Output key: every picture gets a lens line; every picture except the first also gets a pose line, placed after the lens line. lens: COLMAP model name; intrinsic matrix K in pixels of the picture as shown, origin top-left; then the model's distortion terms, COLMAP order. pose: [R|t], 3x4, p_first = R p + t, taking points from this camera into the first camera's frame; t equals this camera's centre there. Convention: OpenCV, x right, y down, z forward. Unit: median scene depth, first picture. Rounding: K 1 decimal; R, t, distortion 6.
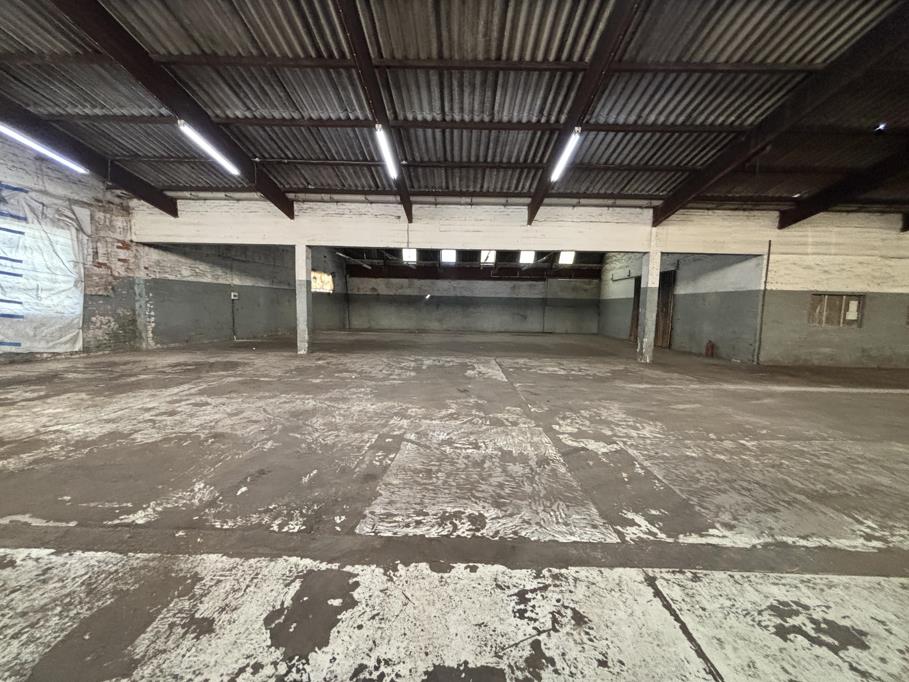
lens RADIAL K [[368.6, 0, 453.0], [0, 368.6, 342.9], [0, 0, 1]] dist [-0.003258, -0.001152]
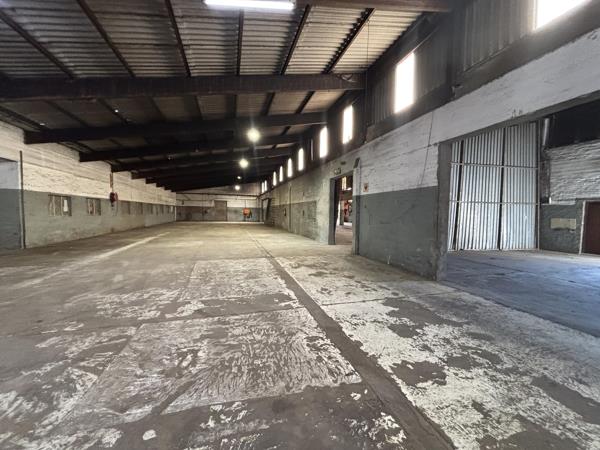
lens RADIAL K [[243.3, 0, 300.0], [0, 243.3, 223.6], [0, 0, 1]] dist [-0.003258, -0.001152]
pose [[-0.300493, -0.069895, 0.951220, -0.986614], [0.071165, 0.992888, 0.095438, -0.161155], [-0.951126, 0.096372, -0.293382, 1.393802]]
